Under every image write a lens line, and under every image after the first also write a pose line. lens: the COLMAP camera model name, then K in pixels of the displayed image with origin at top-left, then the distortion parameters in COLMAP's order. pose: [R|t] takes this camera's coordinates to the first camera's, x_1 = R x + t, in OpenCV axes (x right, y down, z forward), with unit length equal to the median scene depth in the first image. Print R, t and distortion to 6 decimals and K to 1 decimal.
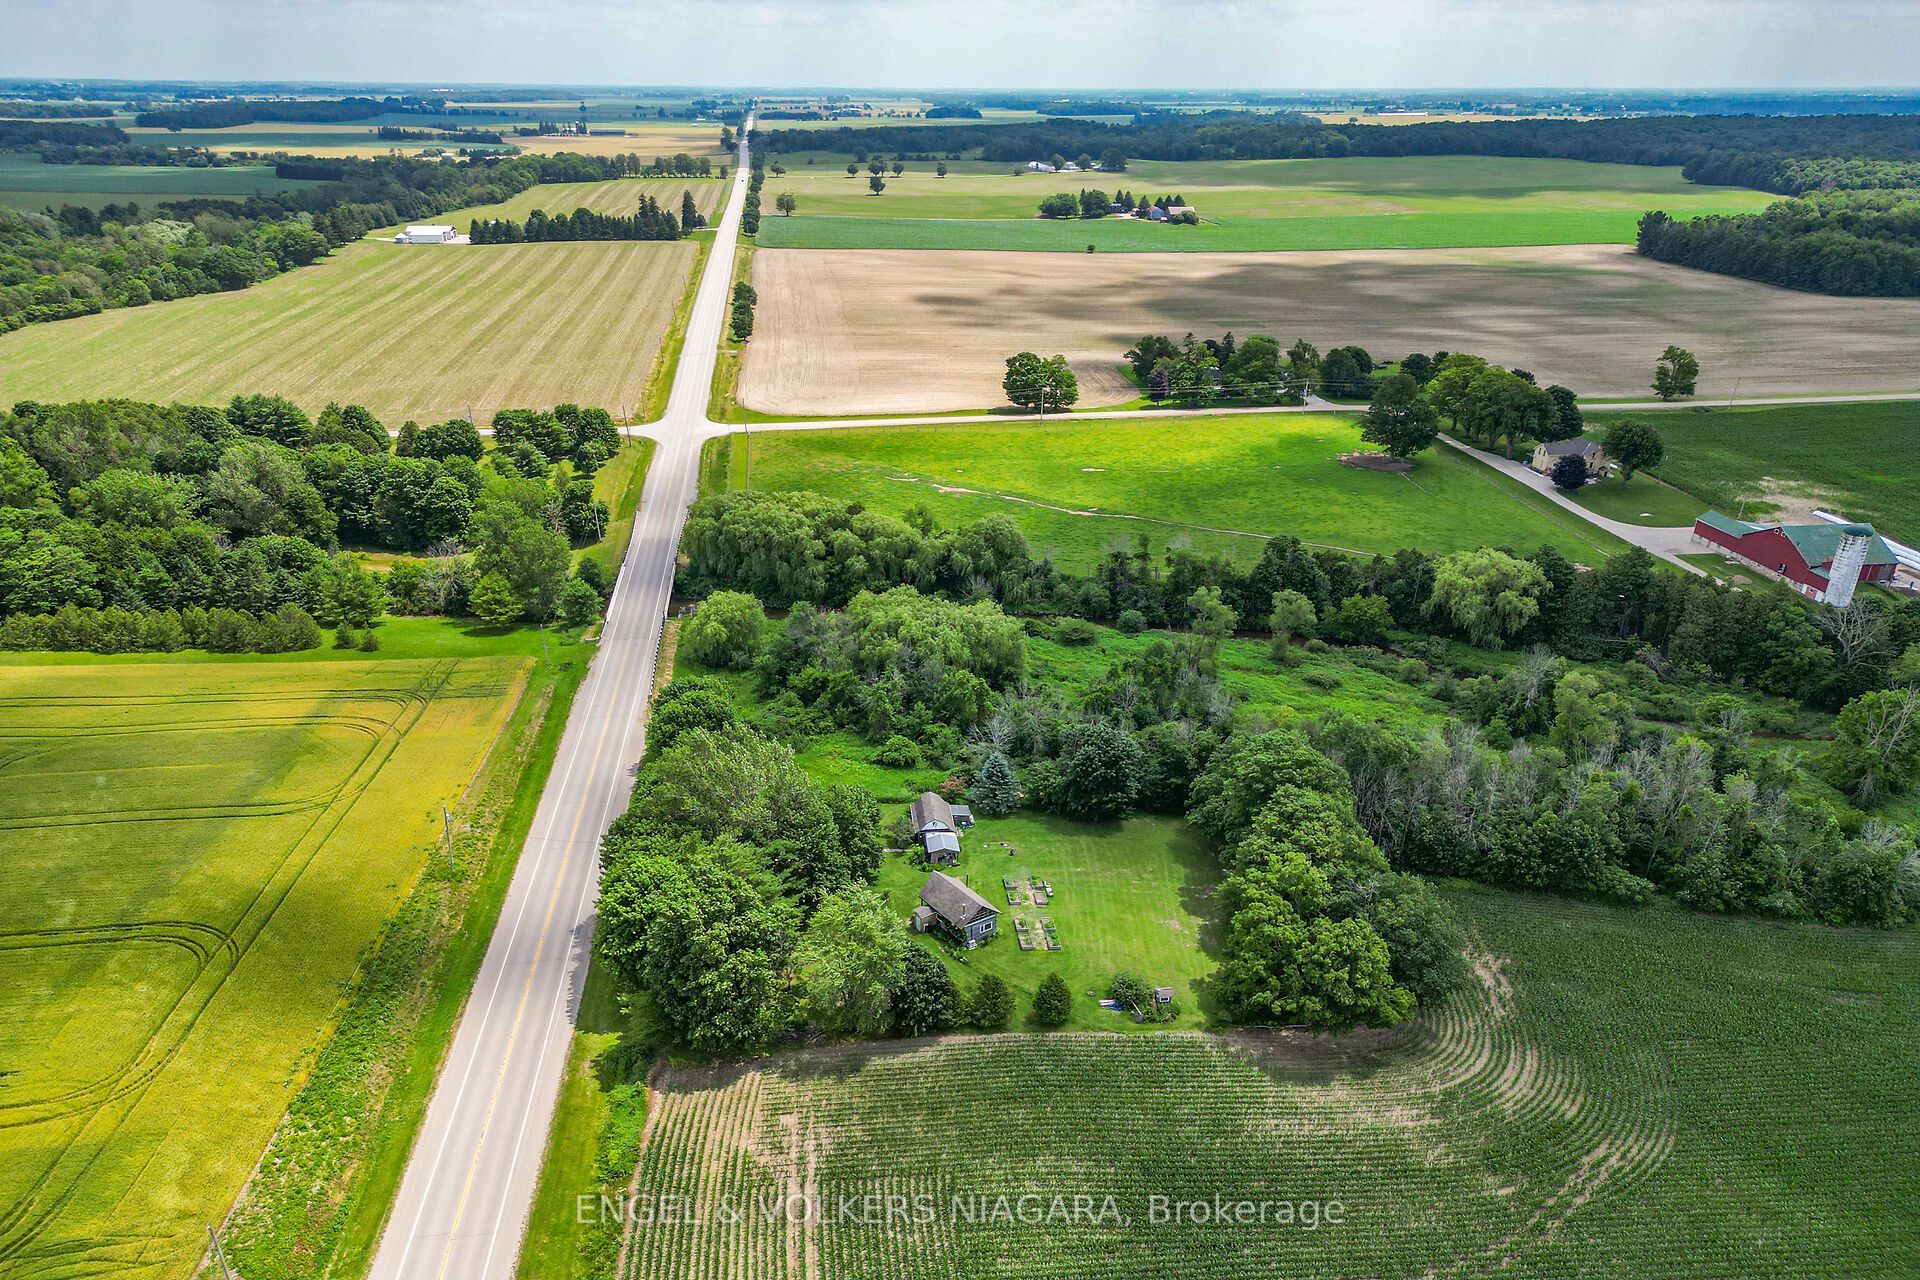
lens RADIAL K [[1327.3, 0, 949.6], [0, 1327.3, 684.5], [0, 0, 1]] dist [0.060416, -0.051585]
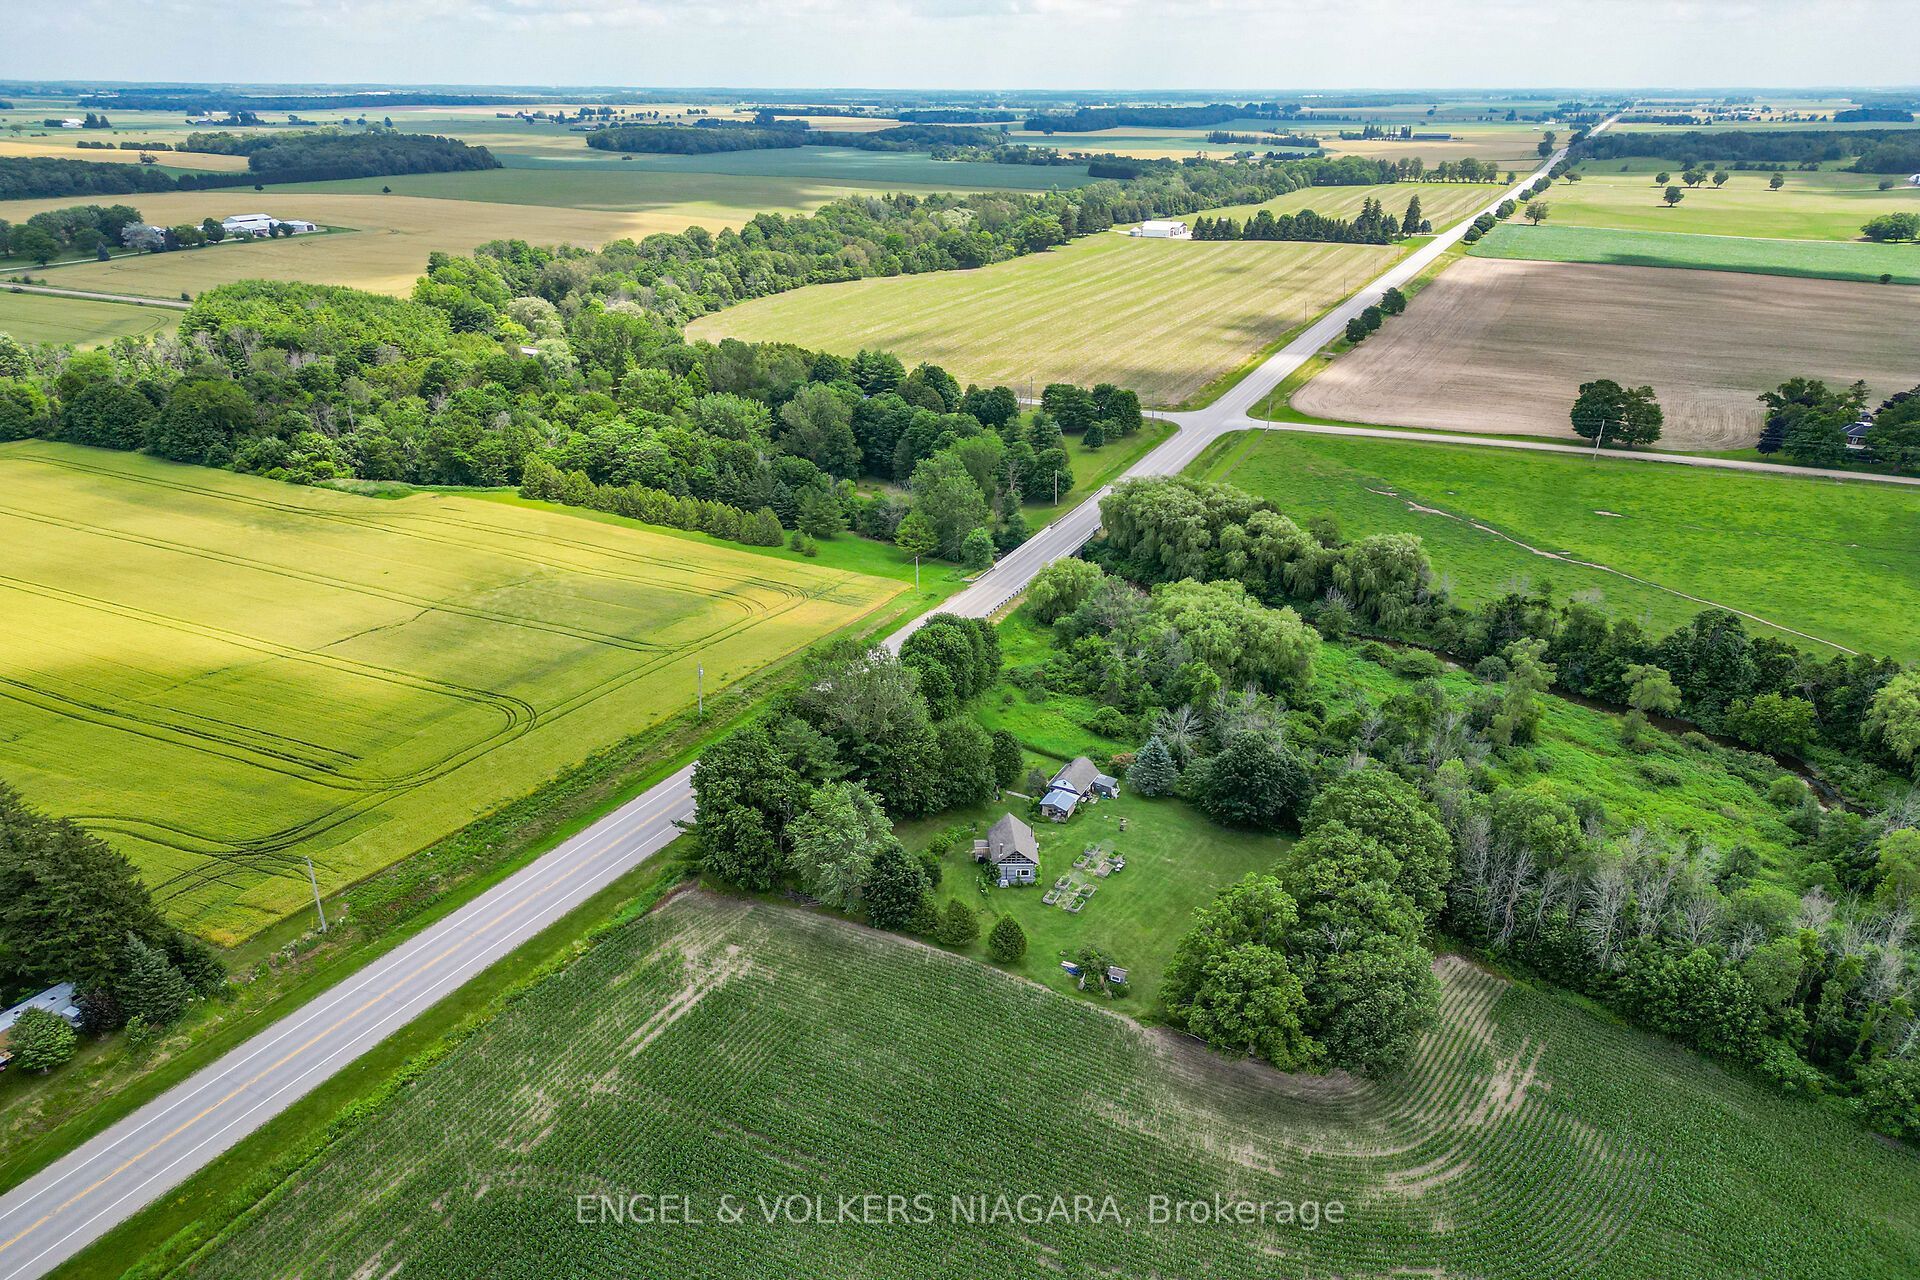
lens RADIAL K [[1327.3, 0, 949.6], [0, 1327.3, 684.5], [0, 0, 1]] dist [0.060416, -0.051585]
pose [[0.841687, 0.217671, -0.494148, 0.224890], [-0.219204, 0.974087, 0.055710, -0.005257], [0.493470, 0.061430, 0.867591, 0.019517]]
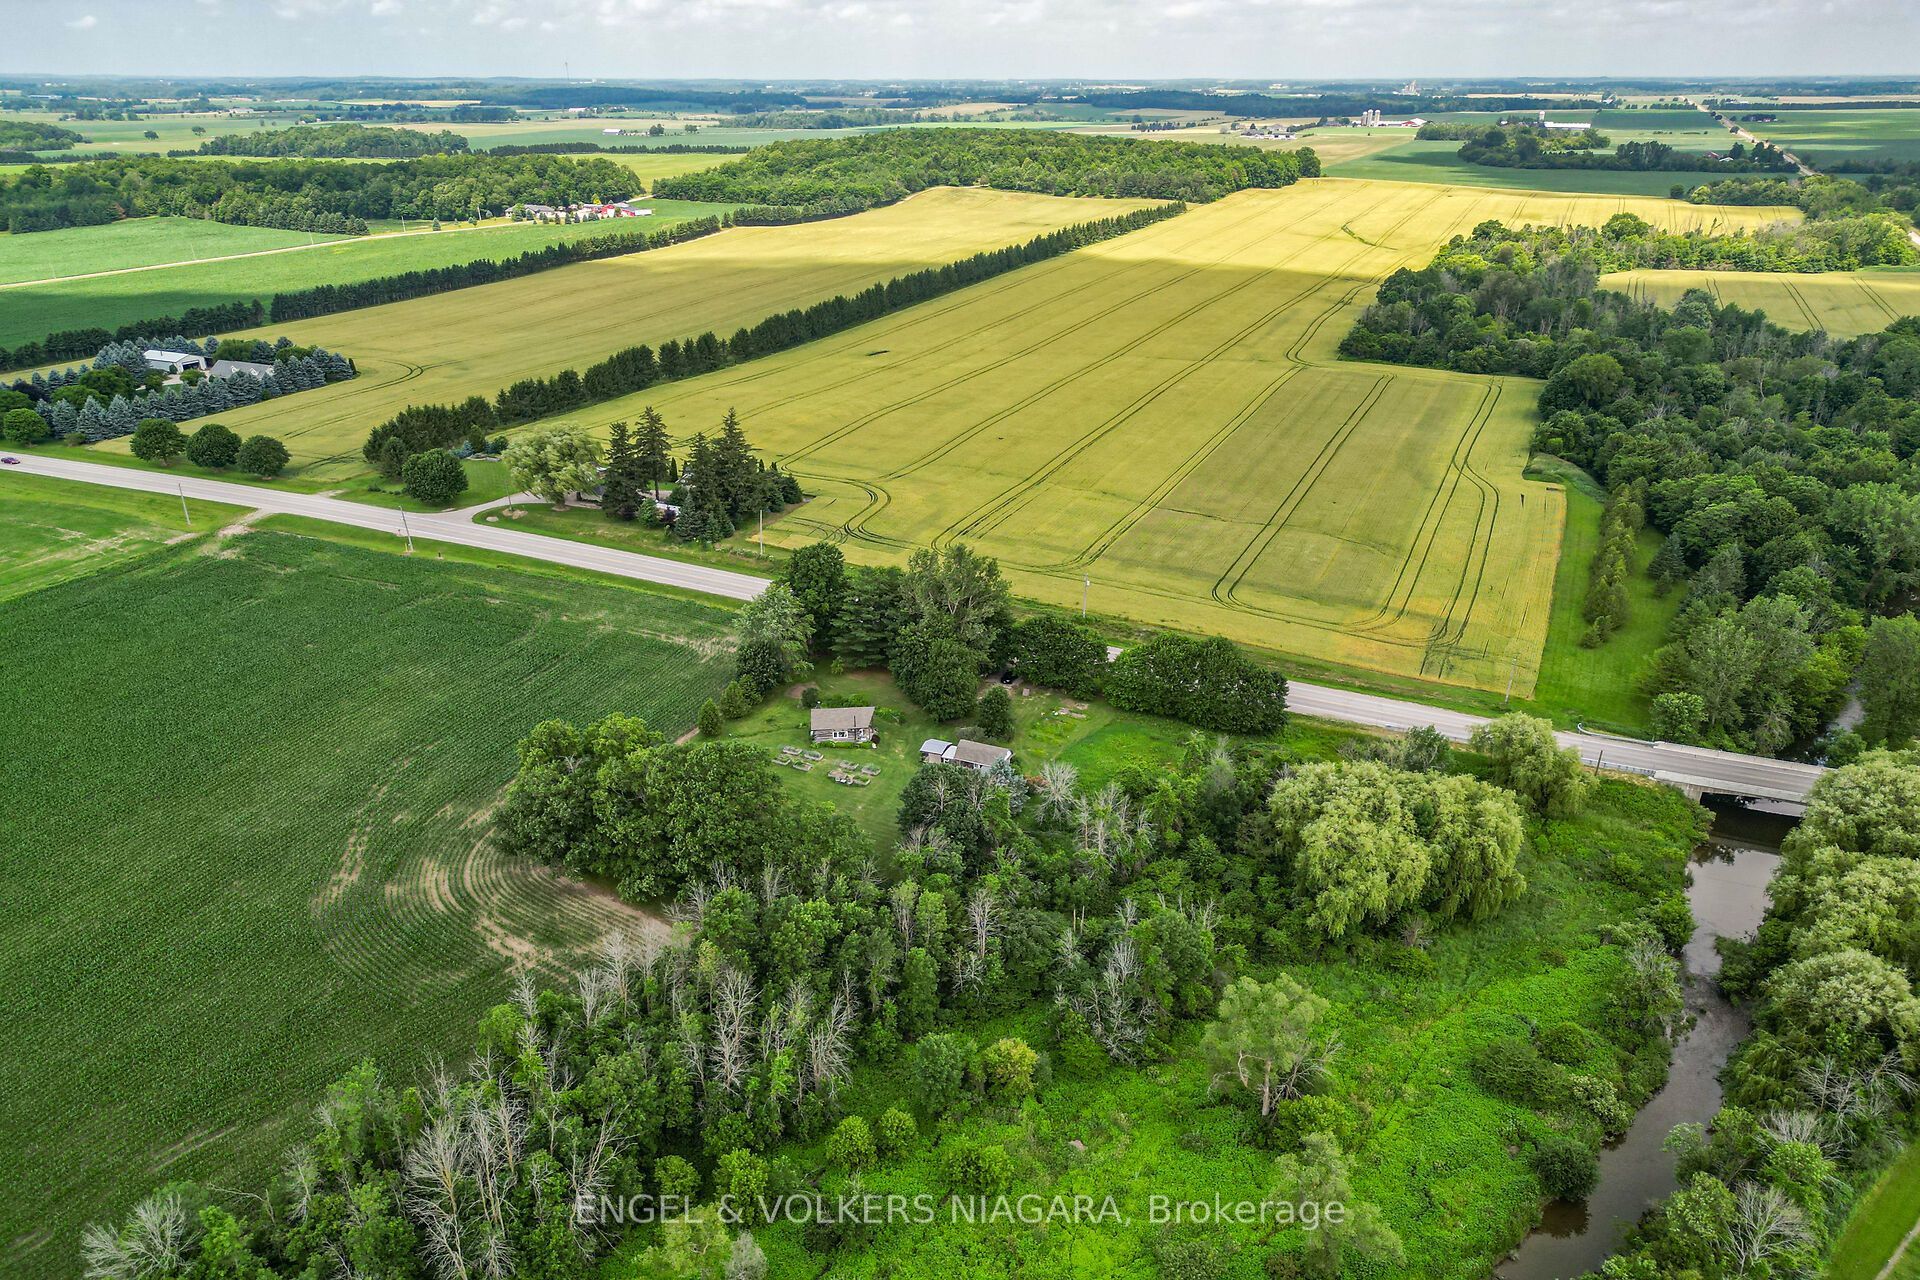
lens RADIAL K [[1327.3, 0, 949.6], [0, 1327.3, 684.5], [0, 0, 1]] dist [0.060416, -0.051585]
pose [[-0.494411, 0.354456, -0.793674, 0.468401], [-0.357953, 0.749038, 0.557504, -0.299153], [0.792103, 0.559735, -0.243454, 0.666977]]
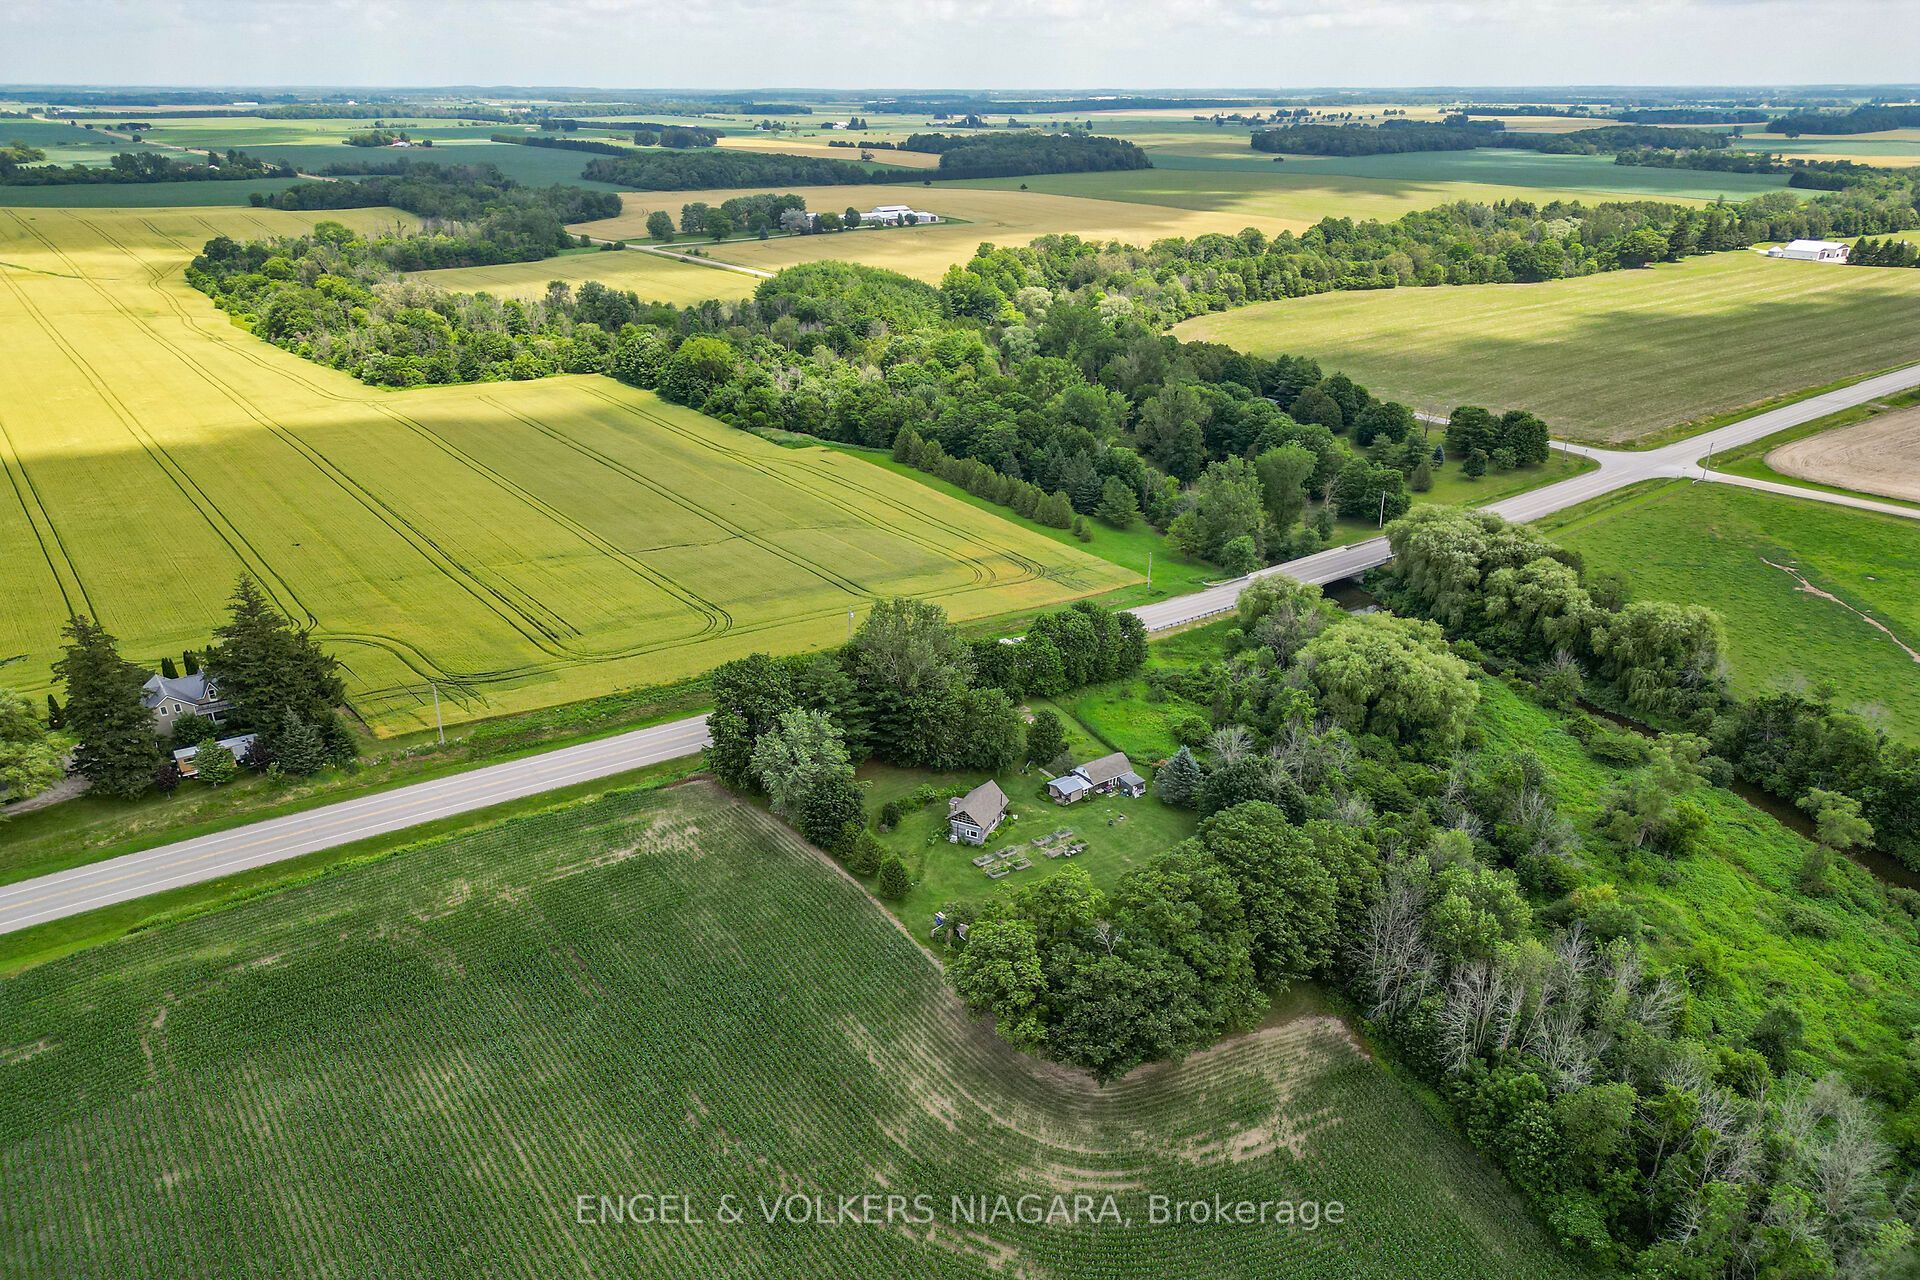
lens RADIAL K [[1327.3, 0, 949.6], [0, 1327.3, 684.5], [0, 0, 1]] dist [0.060416, -0.051585]
pose [[0.501940, 0.348159, -0.791733, 0.415805], [-0.351341, 0.918549, 0.181184, -0.063621], [0.790326, 0.187225, 0.583379, 0.144848]]
